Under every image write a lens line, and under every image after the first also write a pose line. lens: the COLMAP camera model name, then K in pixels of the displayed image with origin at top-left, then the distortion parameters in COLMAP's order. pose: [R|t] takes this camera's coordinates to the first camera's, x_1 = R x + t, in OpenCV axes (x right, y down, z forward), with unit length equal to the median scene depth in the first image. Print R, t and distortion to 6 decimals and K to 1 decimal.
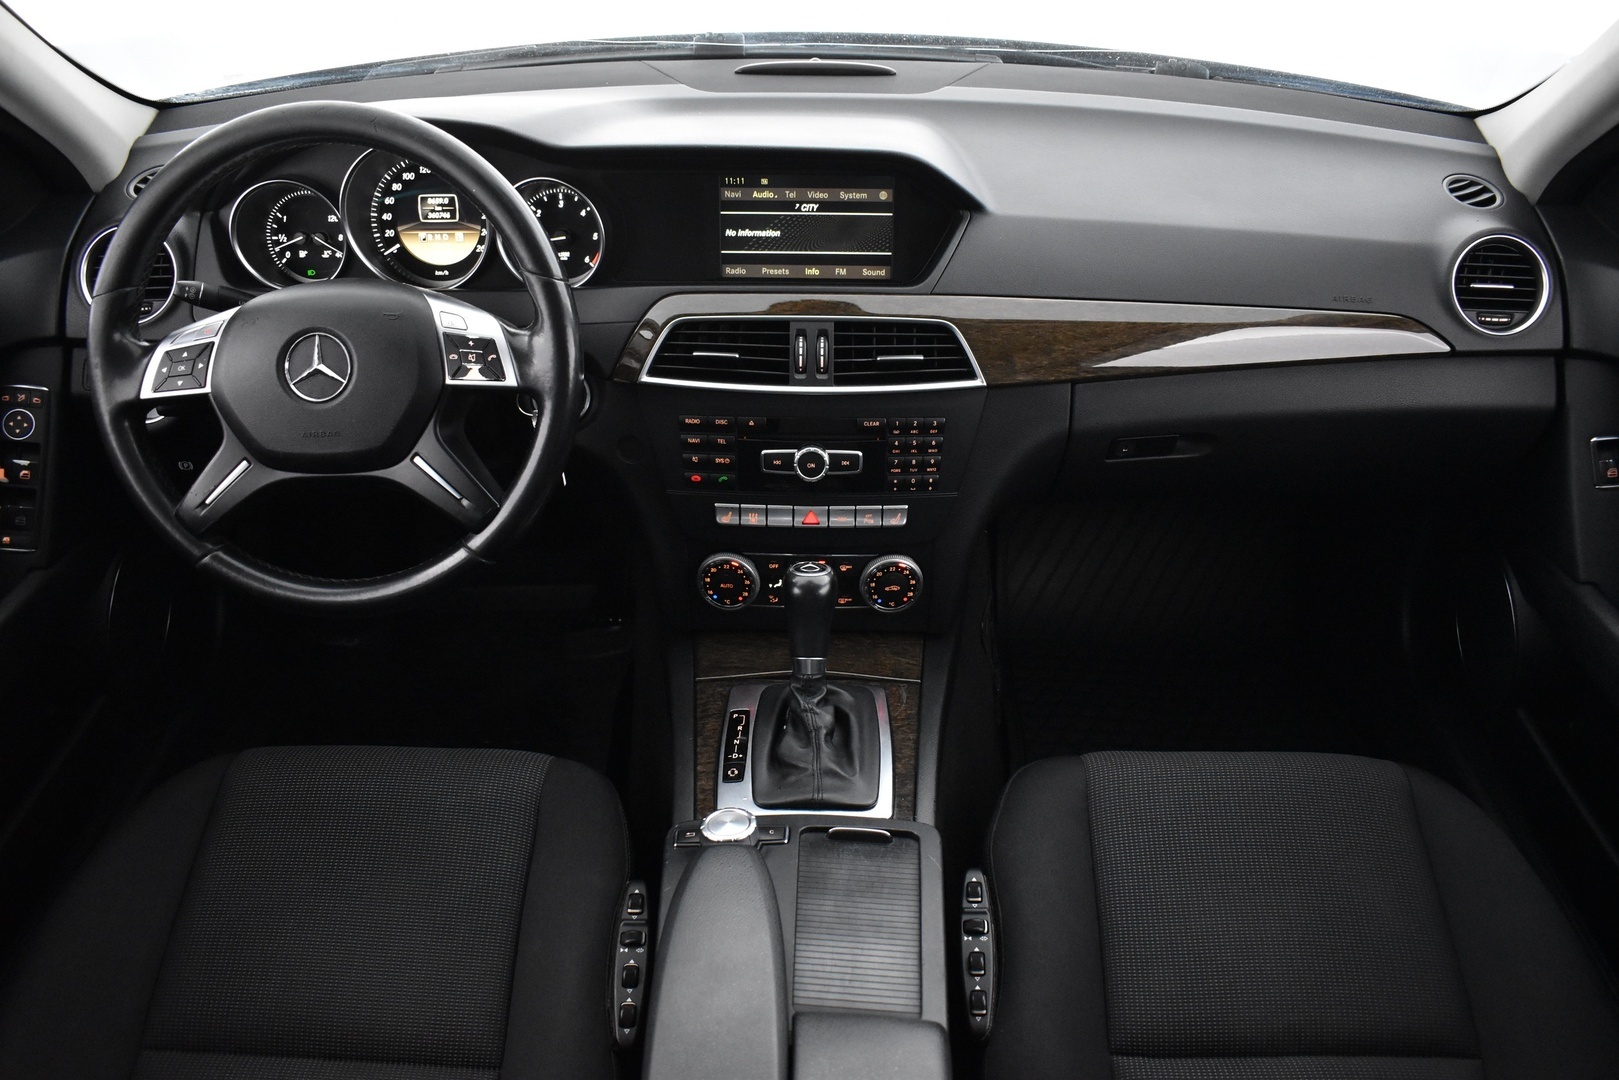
lens RADIAL K [[1301.8, 0, 809.5], [0, 1301.8, 540.0], [0, 0, 1]] dist [-0.073361, 0.010036]
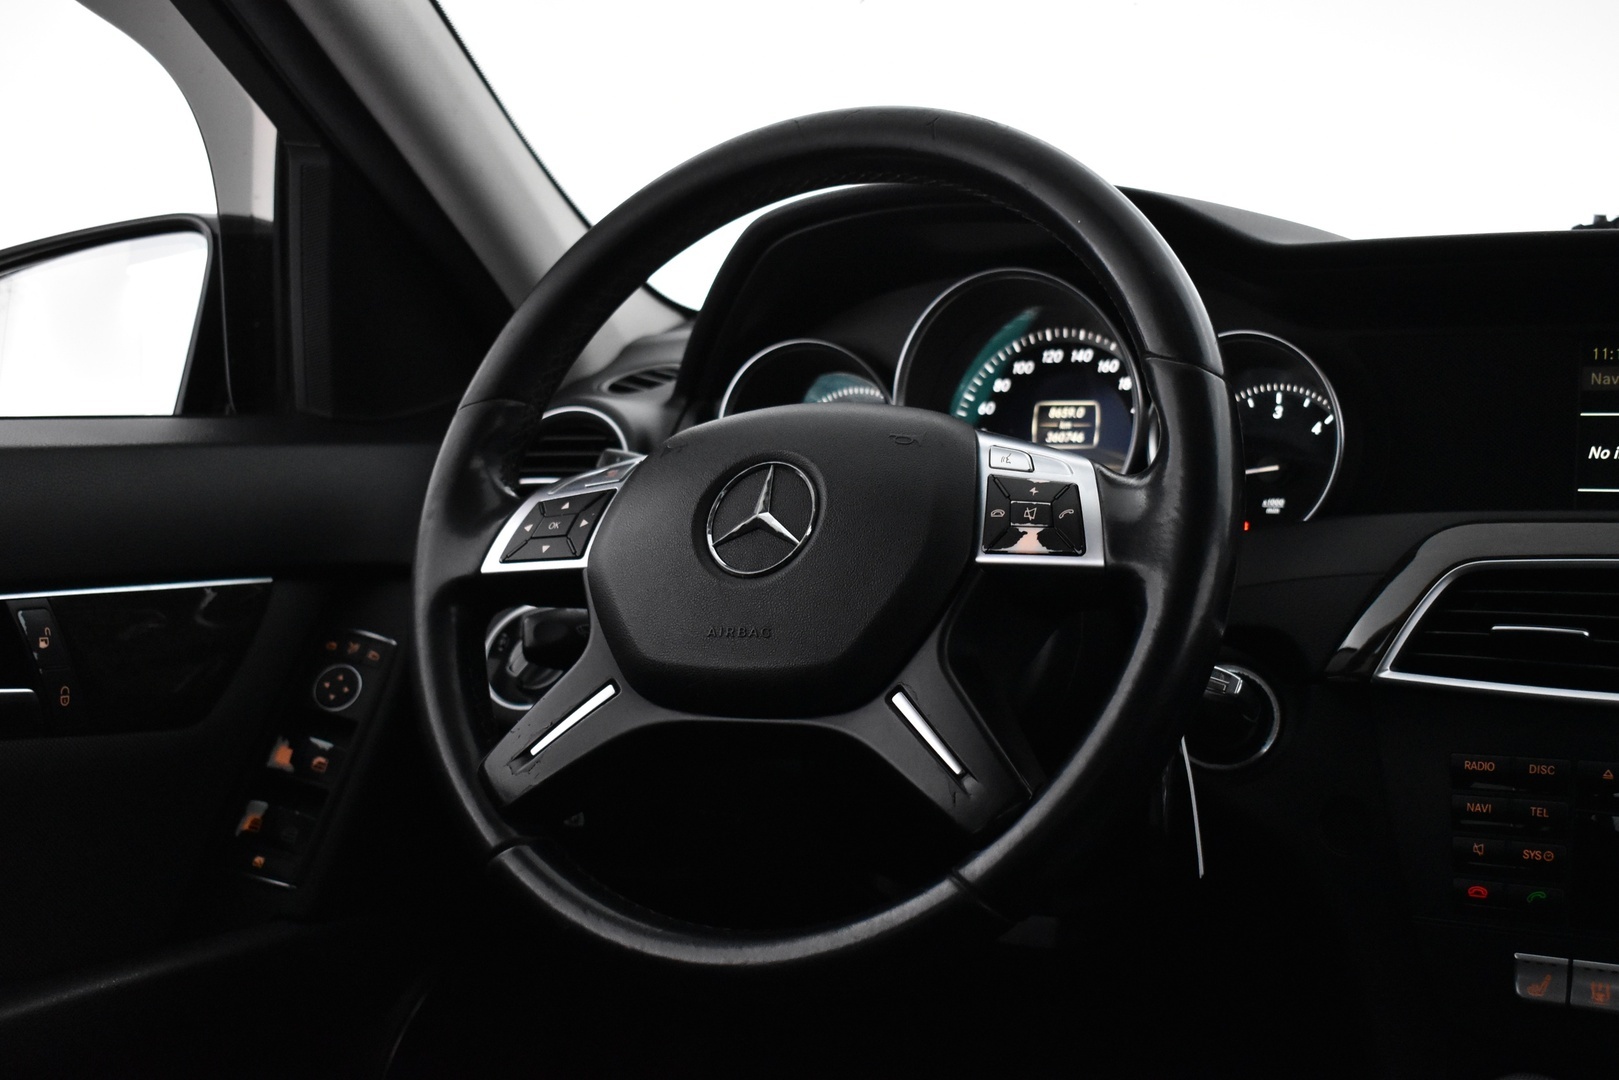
lens RADIAL K [[2089.6, 0, 809.5], [0, 2089.6, 540.0], [0, 0, 1]] dist [-0.038197, -0.051071]
pose [[0.886938, 0.020085, -0.461452, 0.047870], [-0.222015, 0.894612, -0.387787, 0.209039], [0.405032, 0.446393, 0.797924, 0.287927]]
